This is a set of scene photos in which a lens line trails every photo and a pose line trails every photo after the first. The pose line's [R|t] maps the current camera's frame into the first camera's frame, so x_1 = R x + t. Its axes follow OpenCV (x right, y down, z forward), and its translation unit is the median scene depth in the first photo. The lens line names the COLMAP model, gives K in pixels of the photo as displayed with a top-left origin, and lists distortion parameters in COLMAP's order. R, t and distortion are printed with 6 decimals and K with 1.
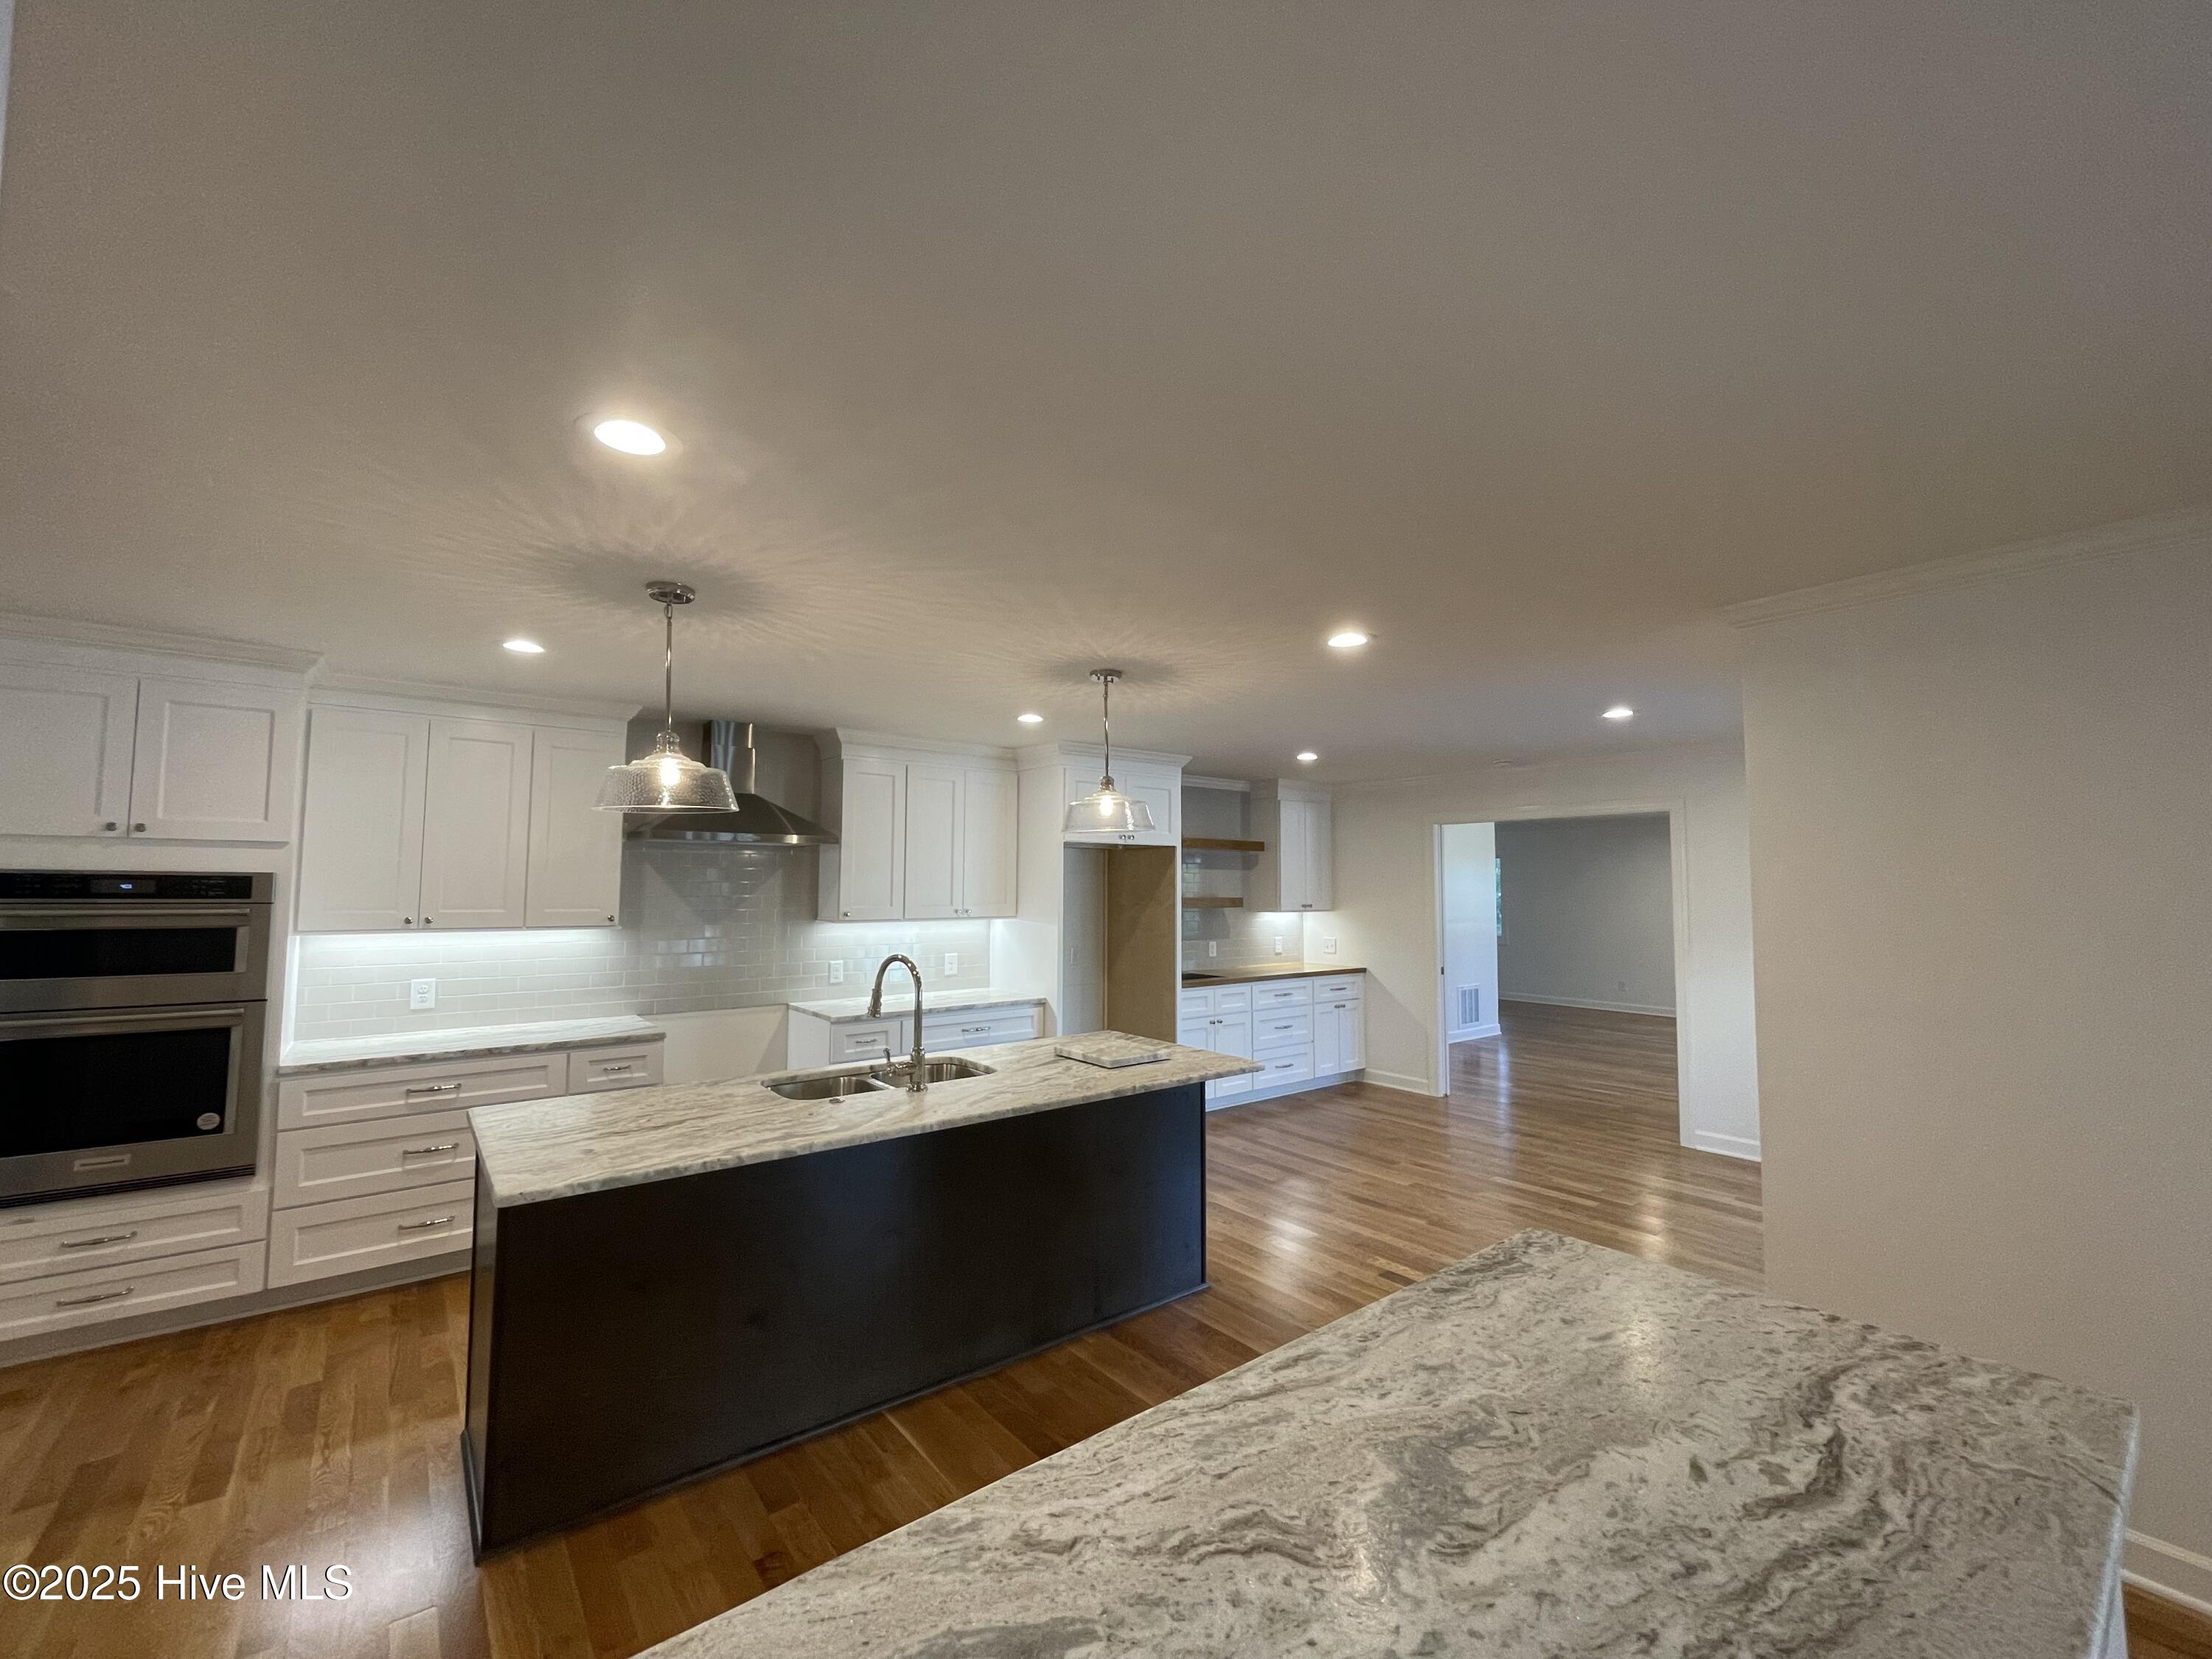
lens RADIAL K [[891.1, 0, 1102.8], [0, 891.1, 827.1], [0, 0, 1]] dist [-0.002537, 0.000490]
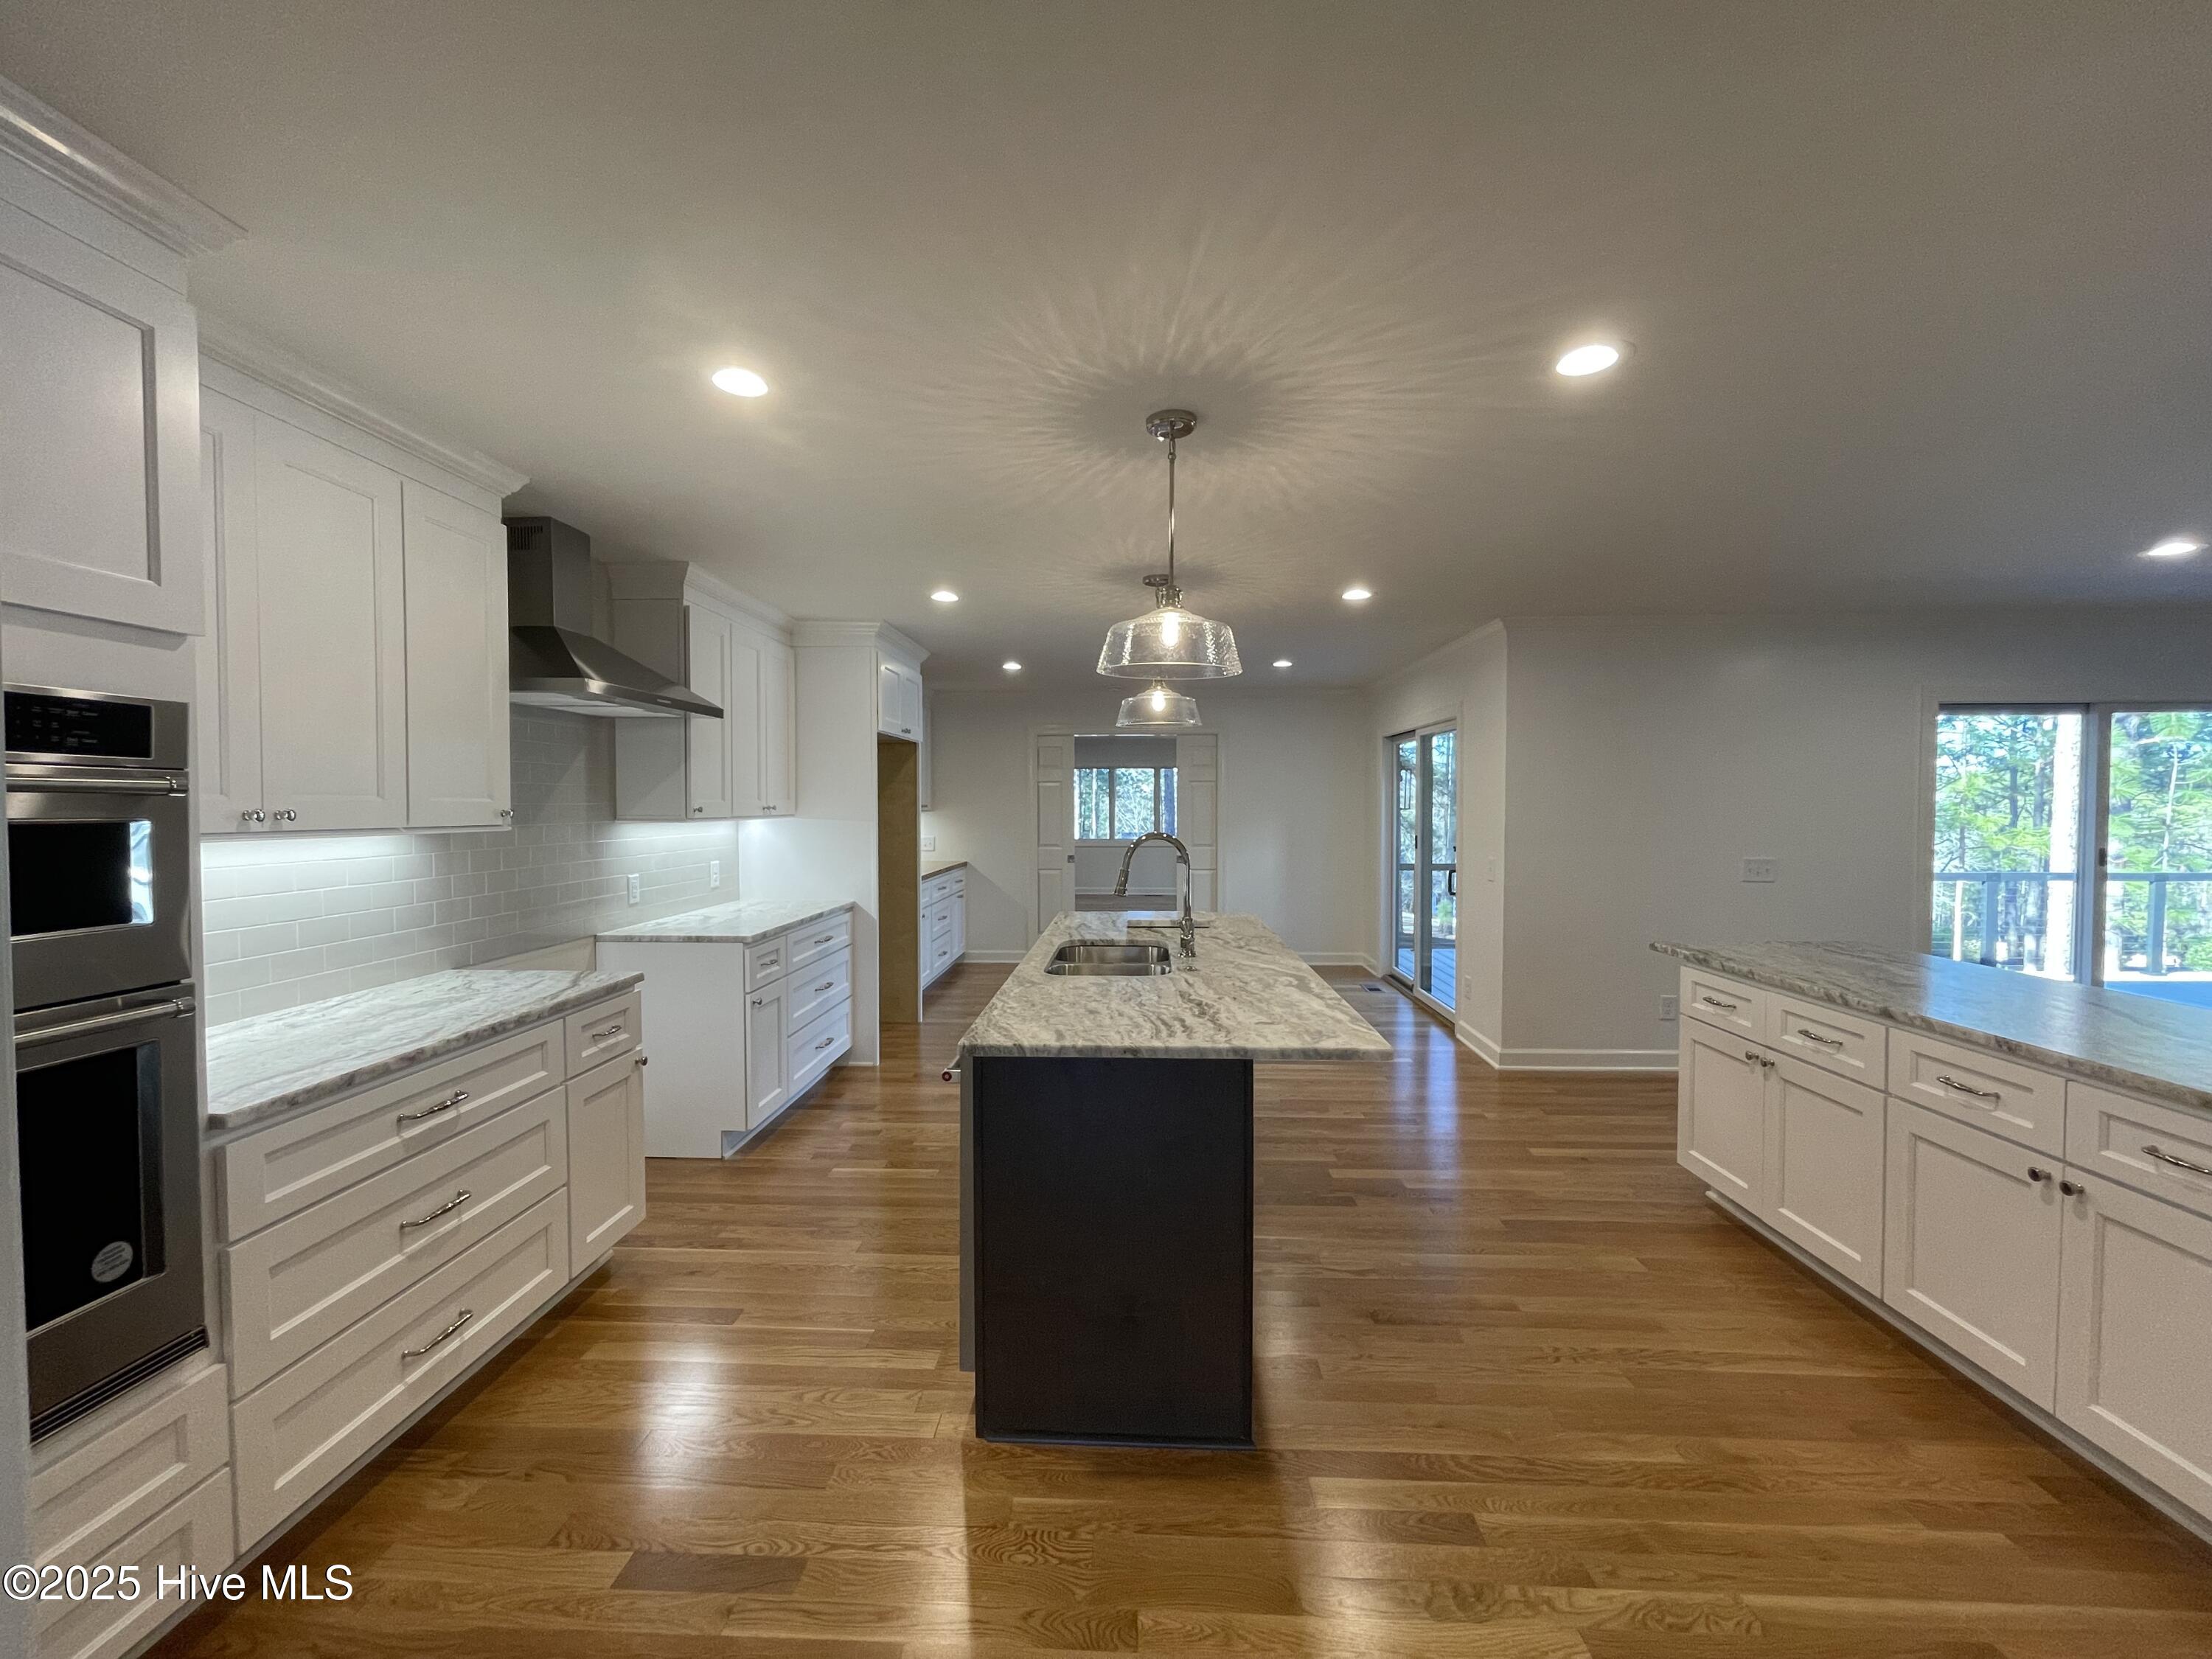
lens RADIAL K [[891.1, 0, 1107.1], [0, 891.1, 826.7], [0, 0, 1]] dist [-0.002537, 0.000490]
pose [[0.656962, -0.023319, 0.753563, -0.878564], [-0.047585, 0.996246, 0.072314, 0.054352], [-0.752420, -0.083366, 0.653387, 0.316486]]
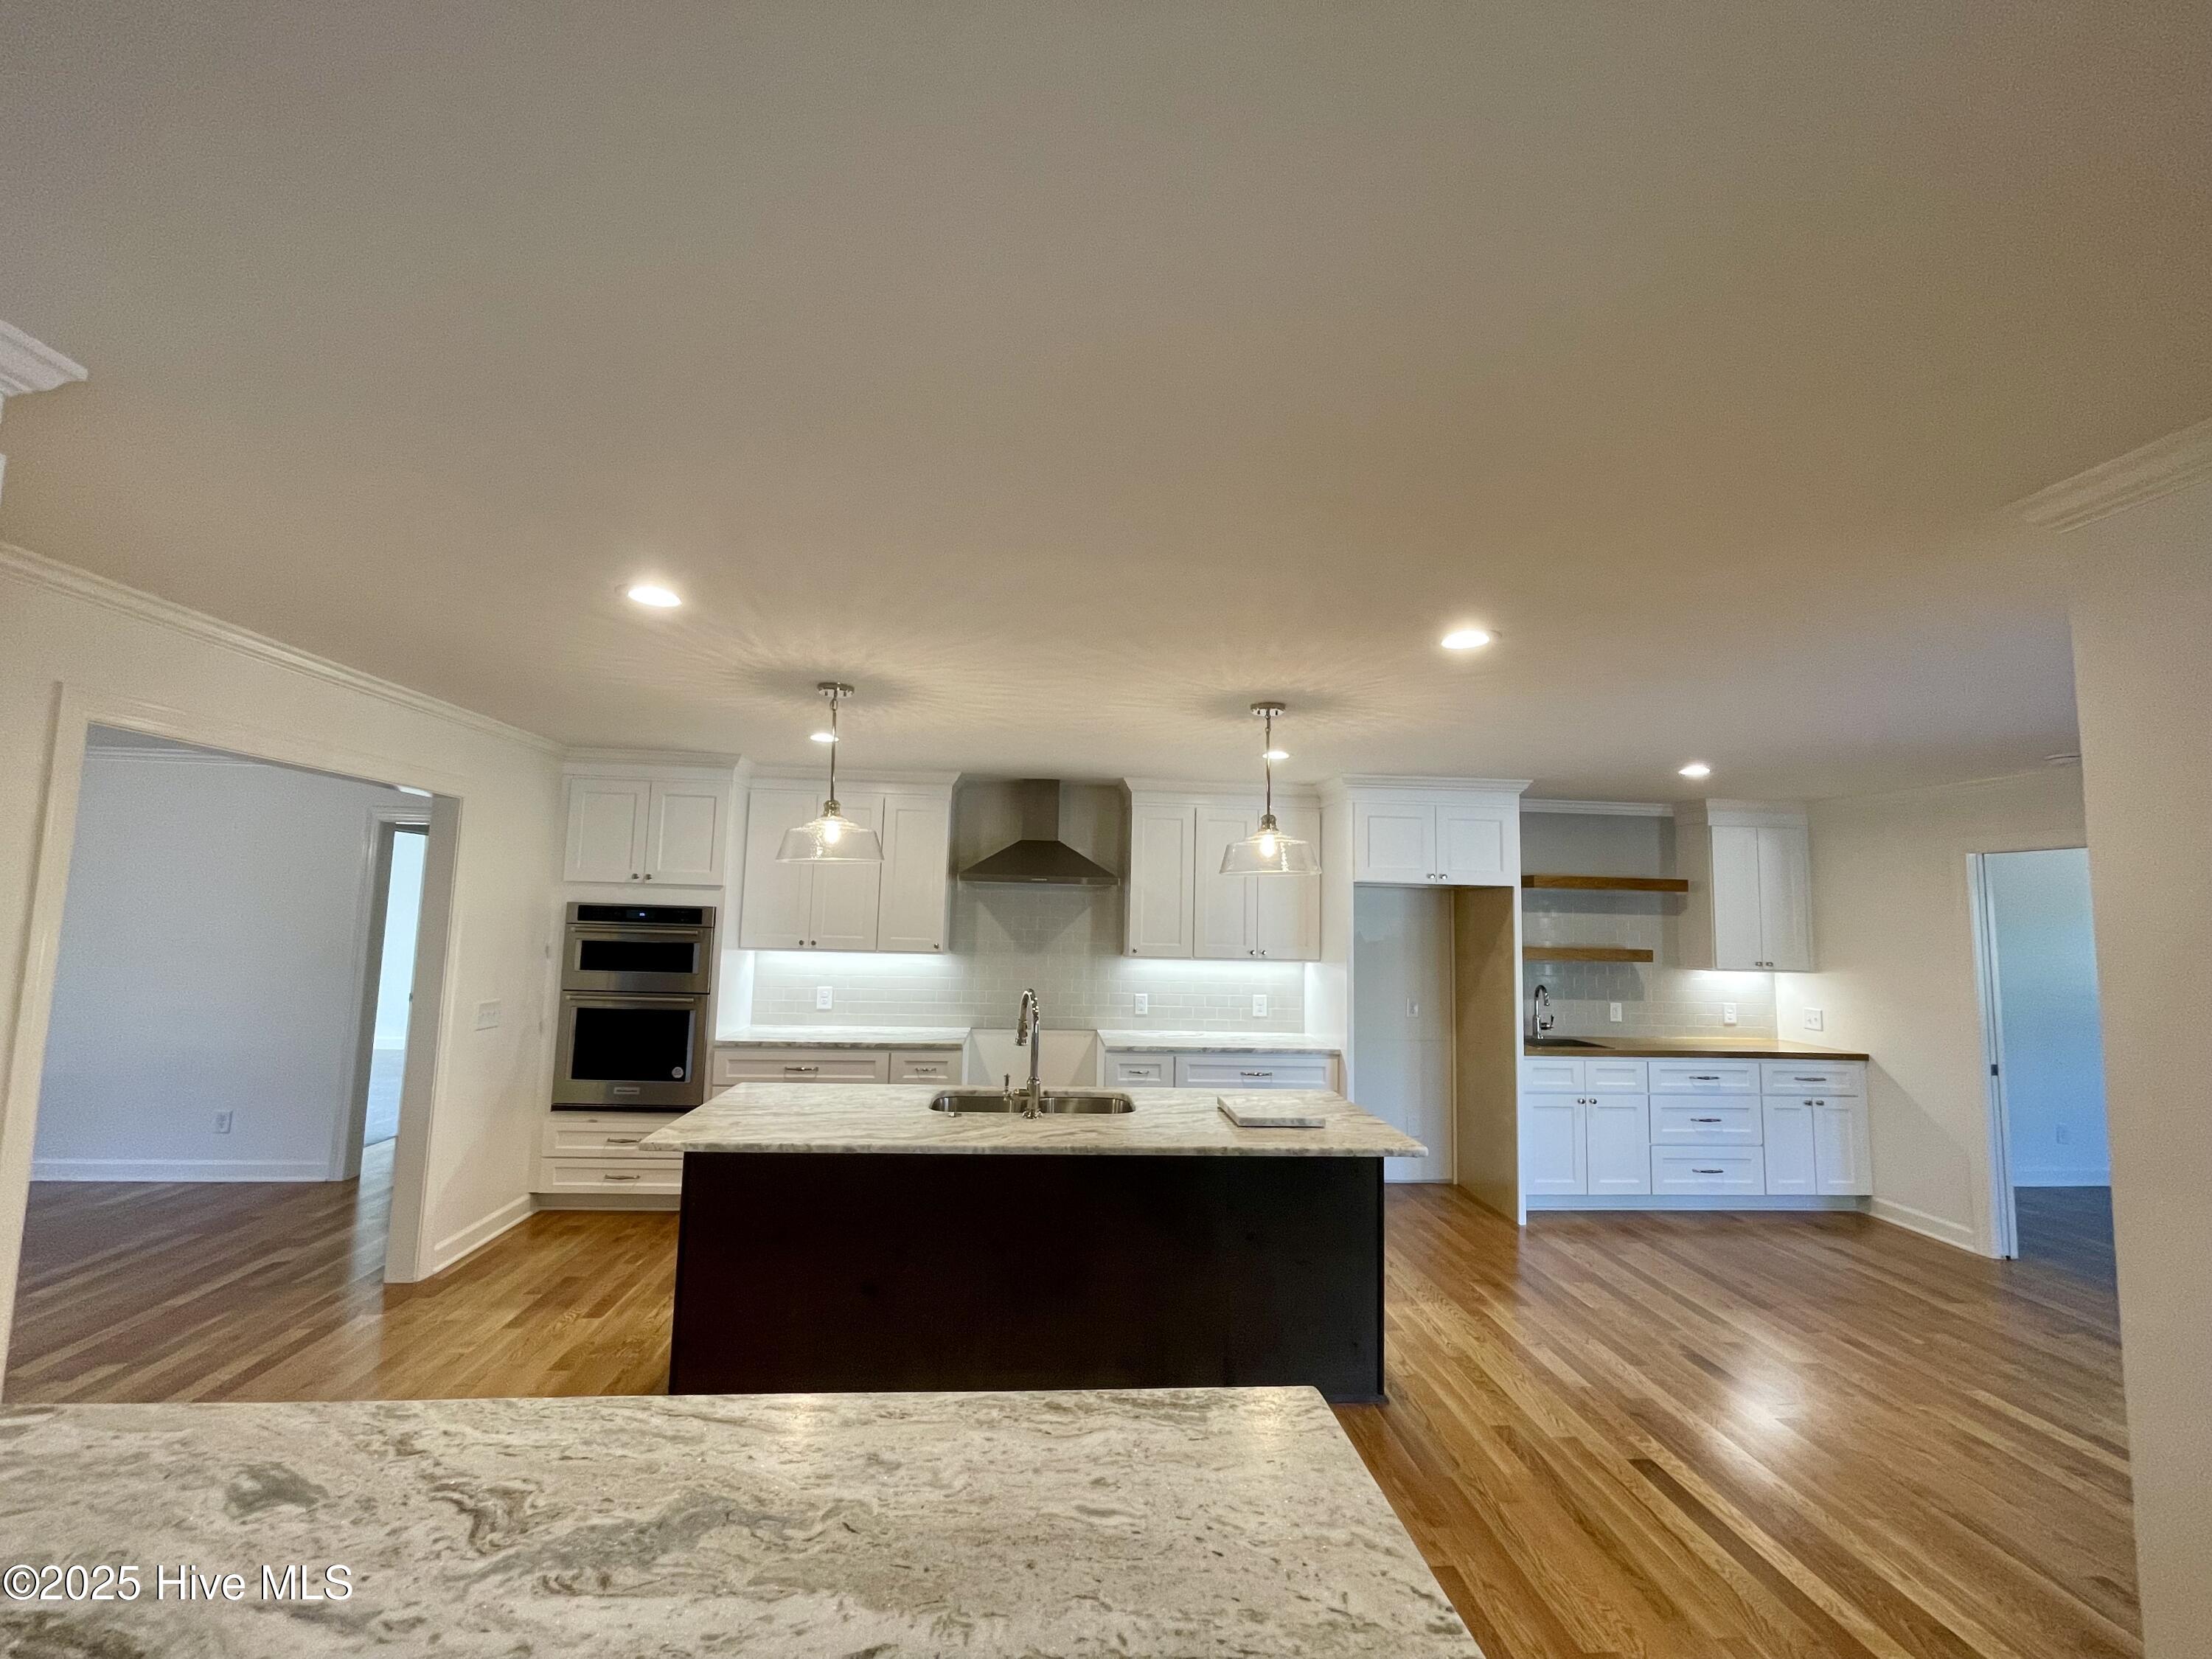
lens RADIAL K [[891.1, 0, 1097.1], [0, 891.1, 832.1], [0, 0, 1]] dist [-0.002537, 0.000490]
pose [[0.834170, -0.033875, -0.550467, 0.369138], [0.014359, 0.999108, -0.039724, -0.003453], [0.551321, 0.025233, 0.833912, 0.111979]]
